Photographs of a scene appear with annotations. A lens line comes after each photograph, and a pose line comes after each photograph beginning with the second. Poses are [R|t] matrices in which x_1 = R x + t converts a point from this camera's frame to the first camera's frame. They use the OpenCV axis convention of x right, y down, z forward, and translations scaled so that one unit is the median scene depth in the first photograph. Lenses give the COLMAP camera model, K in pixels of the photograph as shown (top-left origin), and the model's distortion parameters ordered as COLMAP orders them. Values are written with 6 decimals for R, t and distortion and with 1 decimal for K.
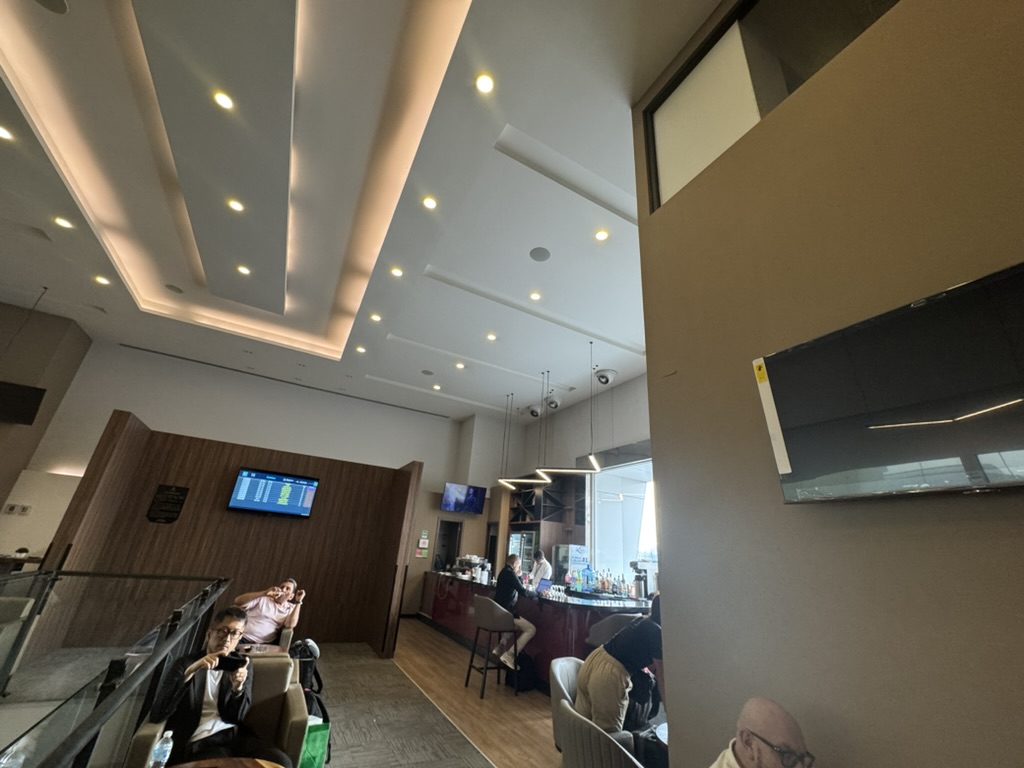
lens RADIAL K [[408.8, 0, 511.1], [0, 408.8, 386.6], [0, 0, 1]] dist [-0.000271, -0.000205]
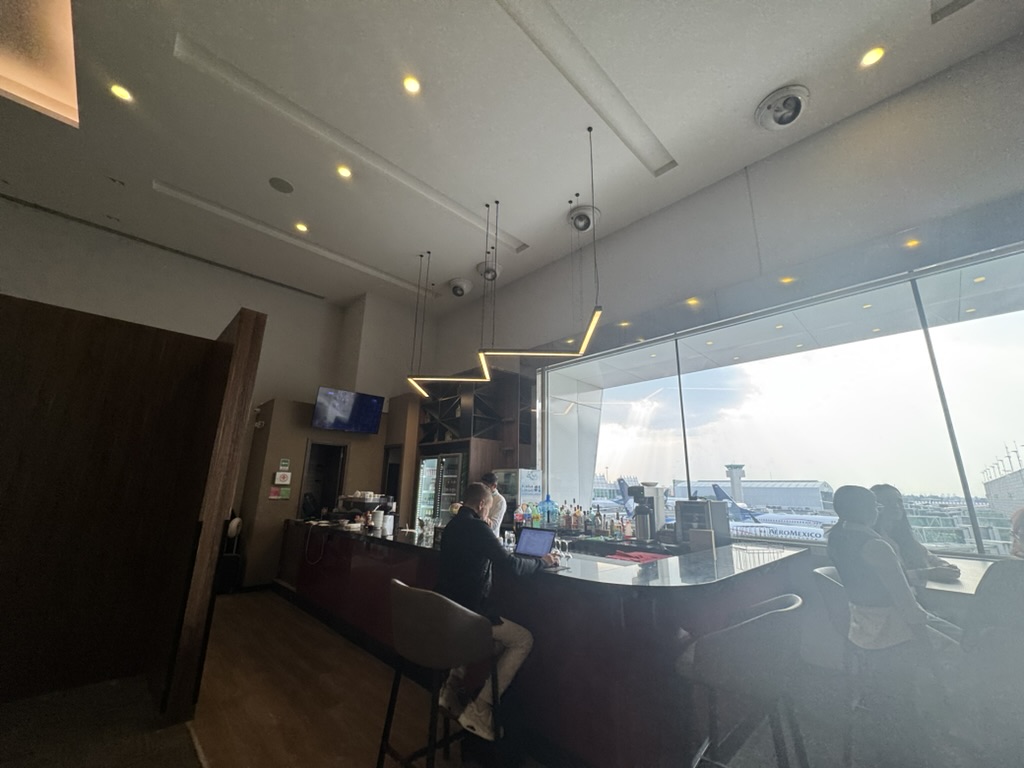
lens RADIAL K [[408.8, 0, 511.1], [0, 408.8, 386.6], [0, 0, 1]] dist [-0.000271, -0.000205]
pose [[0.961419, 0.013907, 0.274736, -0.057864], [-0.055607, 0.987929, 0.144583, 0.156954], [-0.269409, -0.154282, 0.950587, 0.384488]]
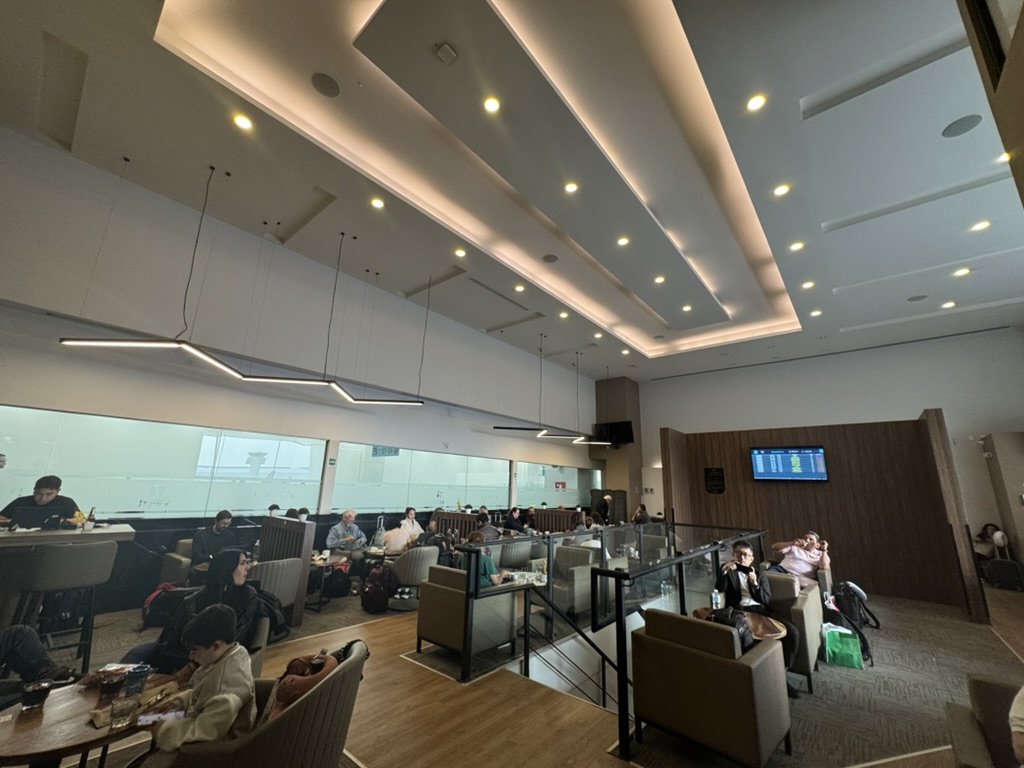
lens RADIAL K [[408.8, 0, 511.1], [0, 408.8, 386.6], [0, 0, 1]] dist [-0.000271, -0.000205]
pose [[0.364445, -0.286955, -0.885910, 0.194393], [0.352333, 0.923107, -0.154061, -0.034683], [0.861998, -0.255988, 0.437526, -0.115433]]
